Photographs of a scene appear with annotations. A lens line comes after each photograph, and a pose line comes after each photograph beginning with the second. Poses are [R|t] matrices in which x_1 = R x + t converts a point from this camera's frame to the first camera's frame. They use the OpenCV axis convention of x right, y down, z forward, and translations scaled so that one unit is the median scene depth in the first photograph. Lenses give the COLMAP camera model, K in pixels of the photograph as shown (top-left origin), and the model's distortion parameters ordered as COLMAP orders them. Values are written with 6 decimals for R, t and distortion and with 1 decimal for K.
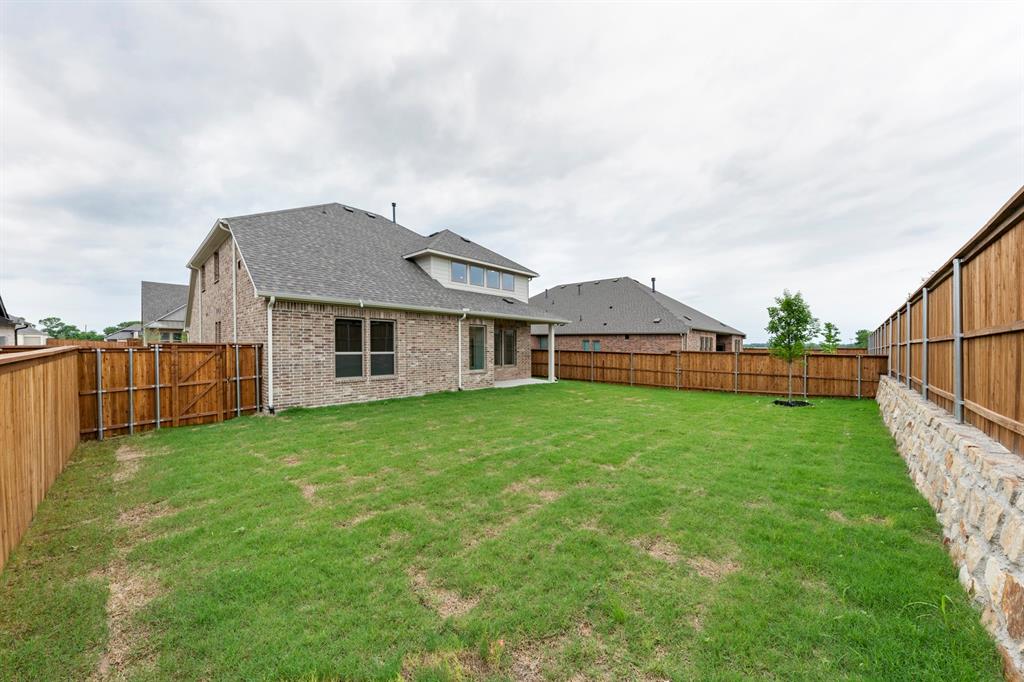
lens RADIAL K [[362.7, 0, 512.0], [0, 362.7, 341.0], [0, 0, 1]] dist [0.000350, 0.000030]
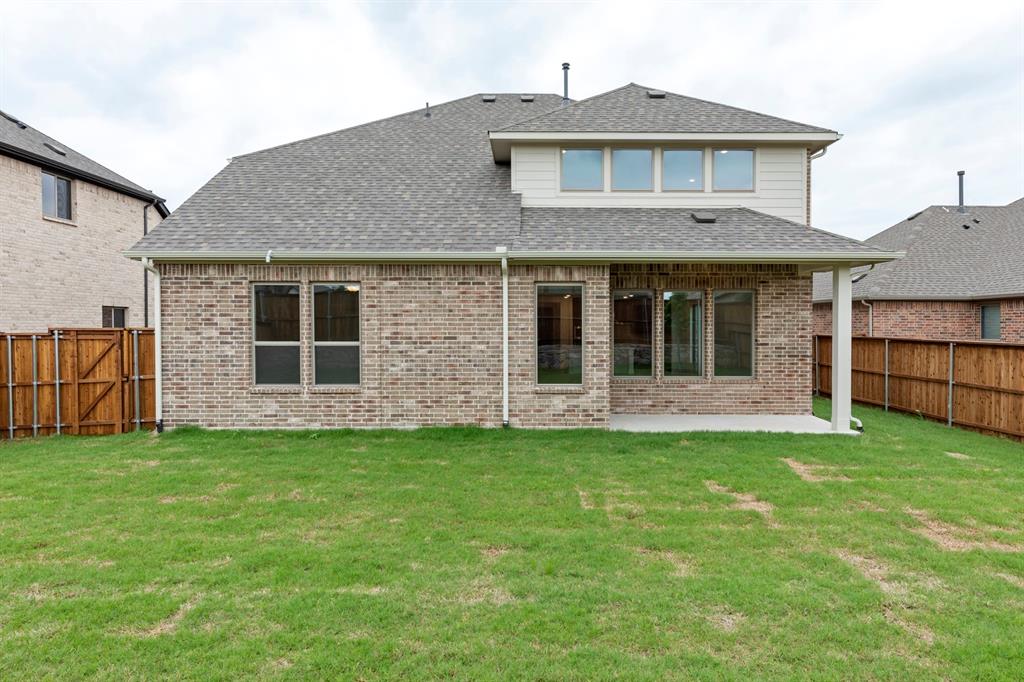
lens RADIAL K [[619.4, 0, 512.0], [0, 619.4, 341.0], [0, 0, 1]] dist [-0.003509, -0.000454]
pose [[0.692238, 0.008223, -0.721622, 0.460938], [0.013354, 0.999618, 0.024201, 0.009157], [0.721545, -0.026389, 0.691864, 0.504989]]
